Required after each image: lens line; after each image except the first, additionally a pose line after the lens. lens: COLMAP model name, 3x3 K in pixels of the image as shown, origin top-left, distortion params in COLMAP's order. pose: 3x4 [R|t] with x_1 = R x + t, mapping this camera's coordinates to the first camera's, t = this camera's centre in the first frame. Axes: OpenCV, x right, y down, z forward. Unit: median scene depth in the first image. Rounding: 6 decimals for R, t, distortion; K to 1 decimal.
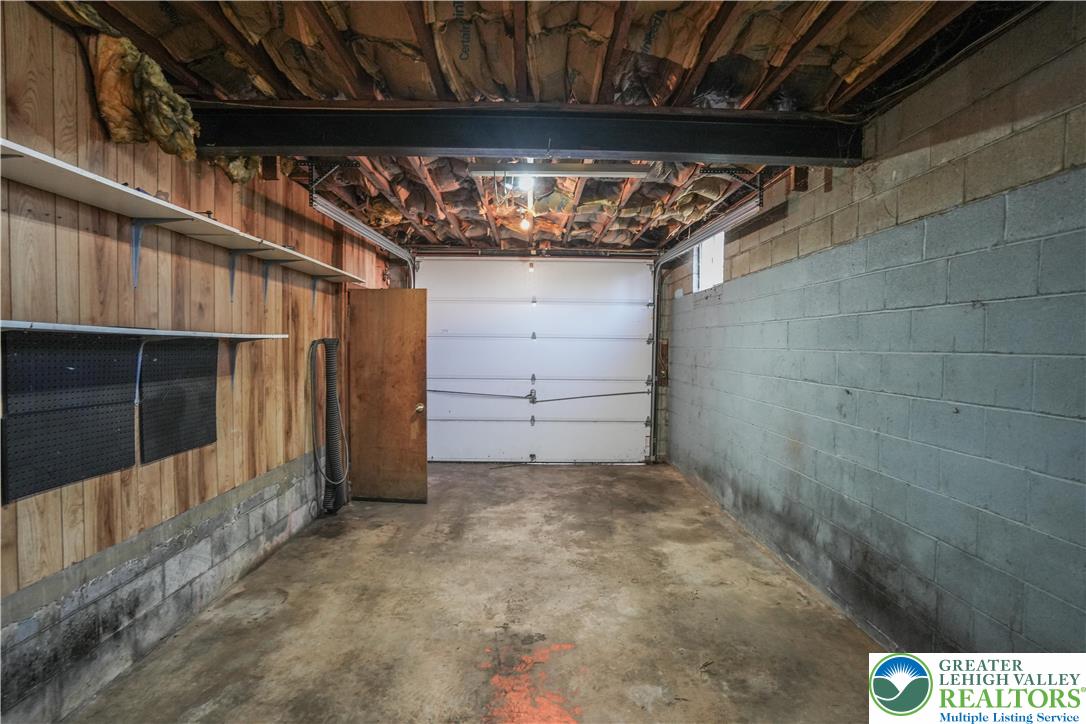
lens RADIAL K [[529.6, 0, 543.8], [0, 529.6, 365.5], [0, 0, 1]] dist [-0.080358, 0.036982]
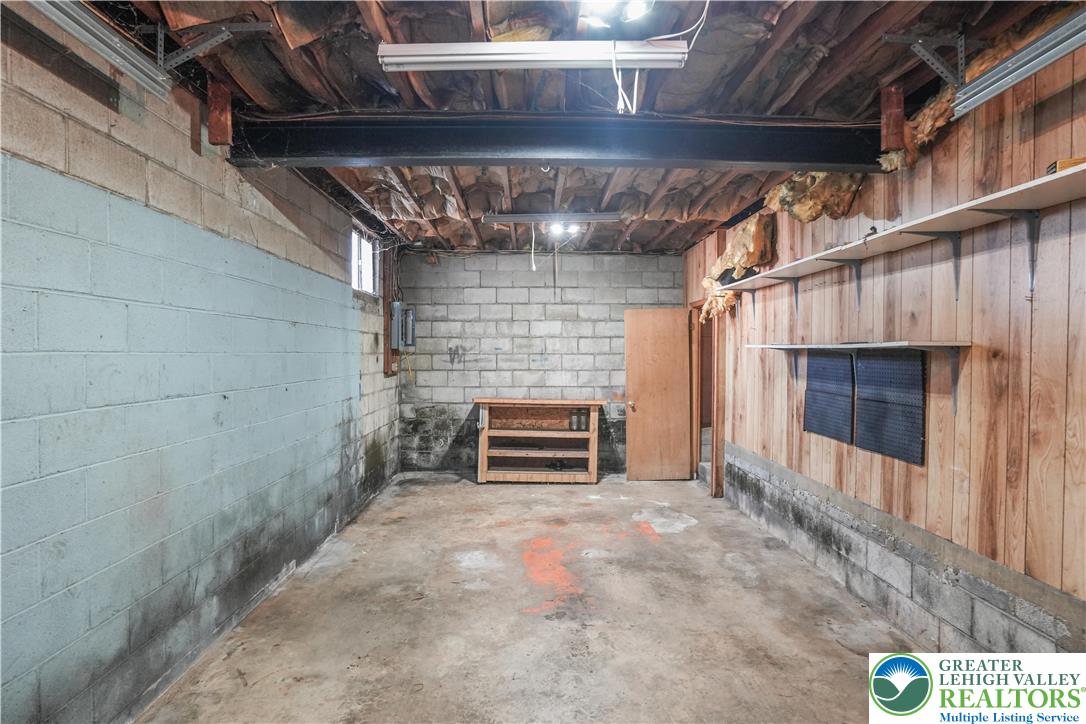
lens RADIAL K [[529.6, 0, 543.8], [0, 529.6, 365.5], [0, 0, 1]] dist [-0.080358, 0.036982]
pose [[-0.999889, -0.013339, -0.006663, 0.019232], [-0.013730, 0.997945, 0.062593, -0.072083], [0.005814, 0.062677, -0.998017, 1.946502]]
